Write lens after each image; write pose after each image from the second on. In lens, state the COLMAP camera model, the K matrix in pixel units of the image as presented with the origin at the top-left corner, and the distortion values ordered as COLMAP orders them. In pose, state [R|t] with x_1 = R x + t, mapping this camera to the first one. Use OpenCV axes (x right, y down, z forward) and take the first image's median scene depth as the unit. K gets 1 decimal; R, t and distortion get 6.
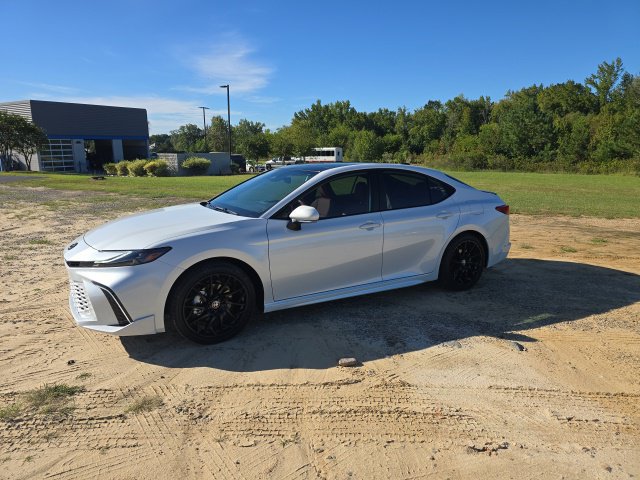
lens RADIAL K [[425.2, 0, 324.1], [0, 425.2, 241.4], [0, 0, 1]] dist [0.064450, -0.060610]
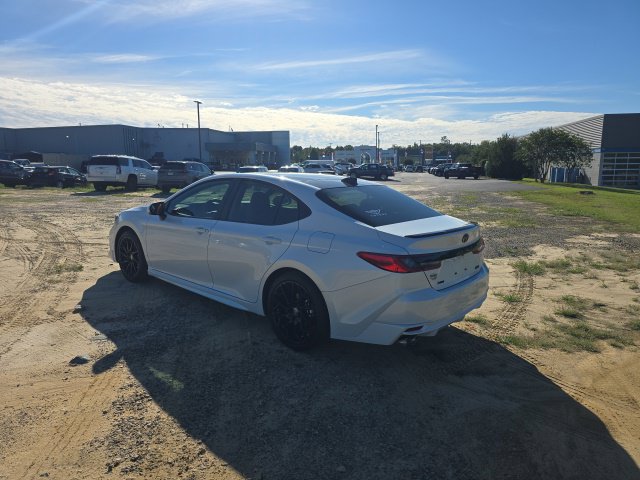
lens RADIAL K [[425.2, 0, 319.2], [0, 425.2, 239.7], [0, 0, 1]] dist [0.064450, -0.060610]
pose [[0.310952, 0.170500, -0.935007, 0.993097], [-0.202791, 0.973025, 0.109991, -0.158327], [0.928539, 0.155409, 0.337140, 0.762271]]
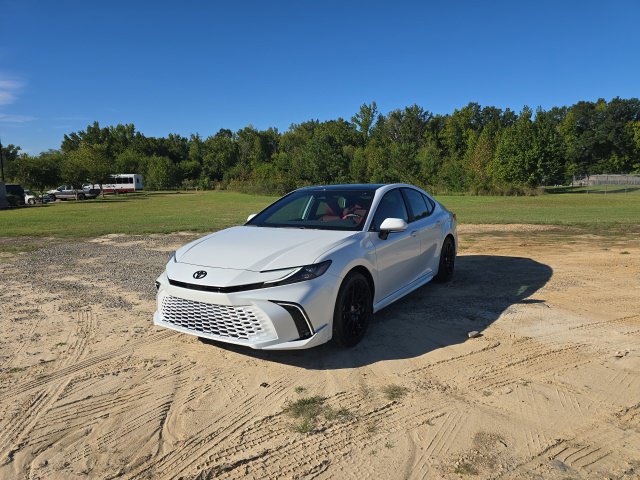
lens RADIAL K [[425.2, 0, 332.5], [0, 425.2, 243.4], [0, 0, 1]] dist [0.064450, -0.060610]
pose [[0.882159, -0.083380, 0.463512, -0.554212], [0.109162, 0.993600, -0.029022, 0.002161], [-0.458126, 0.076200, 0.885615, 0.022493]]
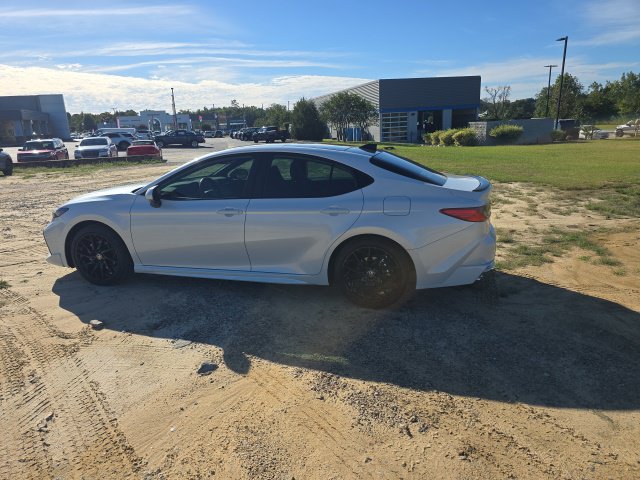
lens RADIAL K [[425.2, 0, 317.3], [0, 425.2, 241.2], [0, 0, 1]] dist [0.064450, -0.060610]
pose [[0.703476, 0.163165, -0.691736, 0.780686], [-0.112513, 0.986584, 0.118291, -0.090523], [0.701757, -0.005385, 0.712396, 0.367132]]
